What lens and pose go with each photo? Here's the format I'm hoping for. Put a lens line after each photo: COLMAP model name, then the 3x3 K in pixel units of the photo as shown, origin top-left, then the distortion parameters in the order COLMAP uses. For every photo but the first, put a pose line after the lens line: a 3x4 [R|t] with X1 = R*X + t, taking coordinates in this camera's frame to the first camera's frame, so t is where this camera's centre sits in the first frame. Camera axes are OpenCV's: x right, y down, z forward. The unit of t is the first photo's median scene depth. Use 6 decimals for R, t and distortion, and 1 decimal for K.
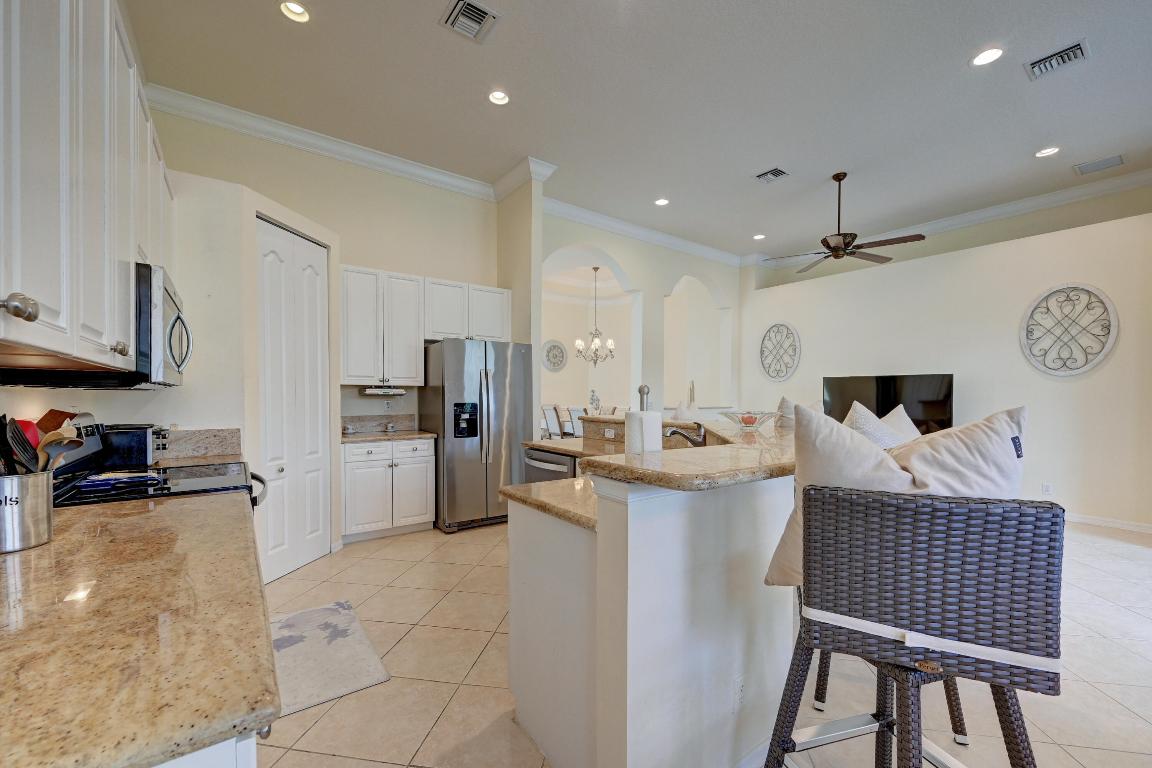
lens RADIAL K [[464.5, 0, 572.6], [0, 464.5, 406.4], [0, 0, 1]] dist [-0.001560, 0.000168]
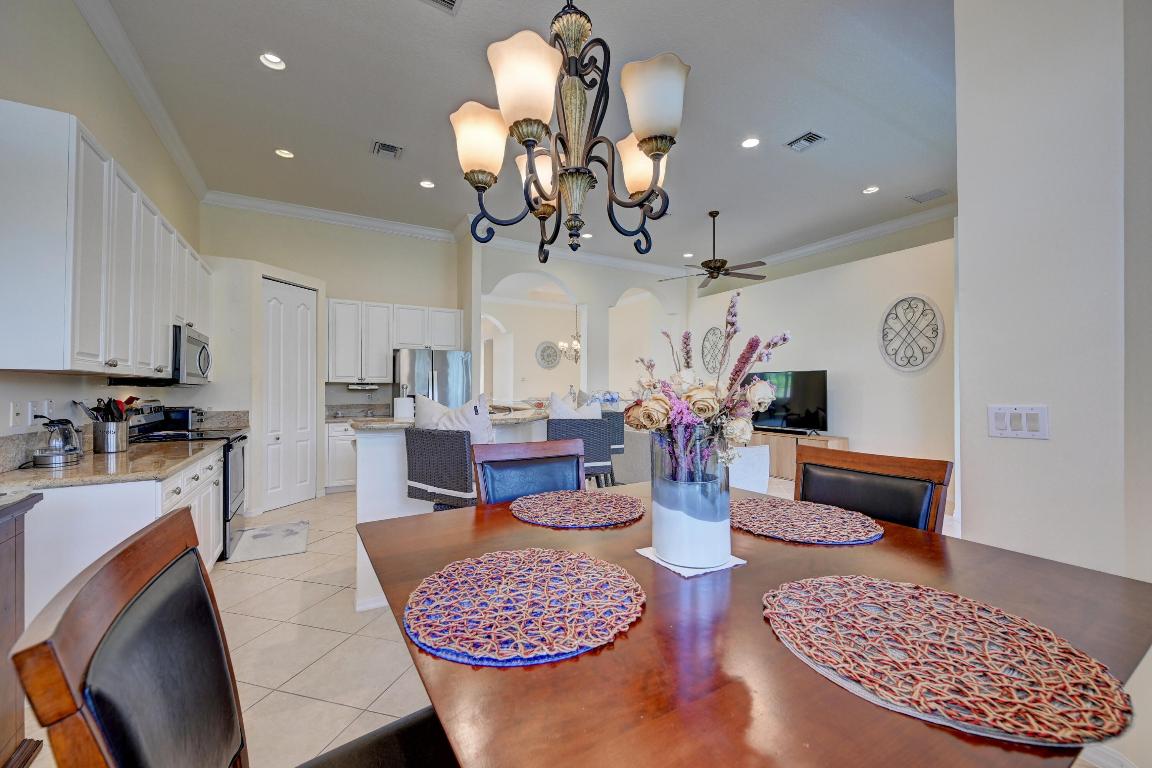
lens RADIAL K [[456.8, 0, 571.9], [0, 456.8, 388.6], [0, 0, 1]] dist [0.001991, -0.000020]
pose [[0.992526, -0.003538, -0.121985, 0.395784], [0.000405, 0.999670, -0.025704, 0.008149], [0.122036, 0.025462, 0.992199, -0.294834]]
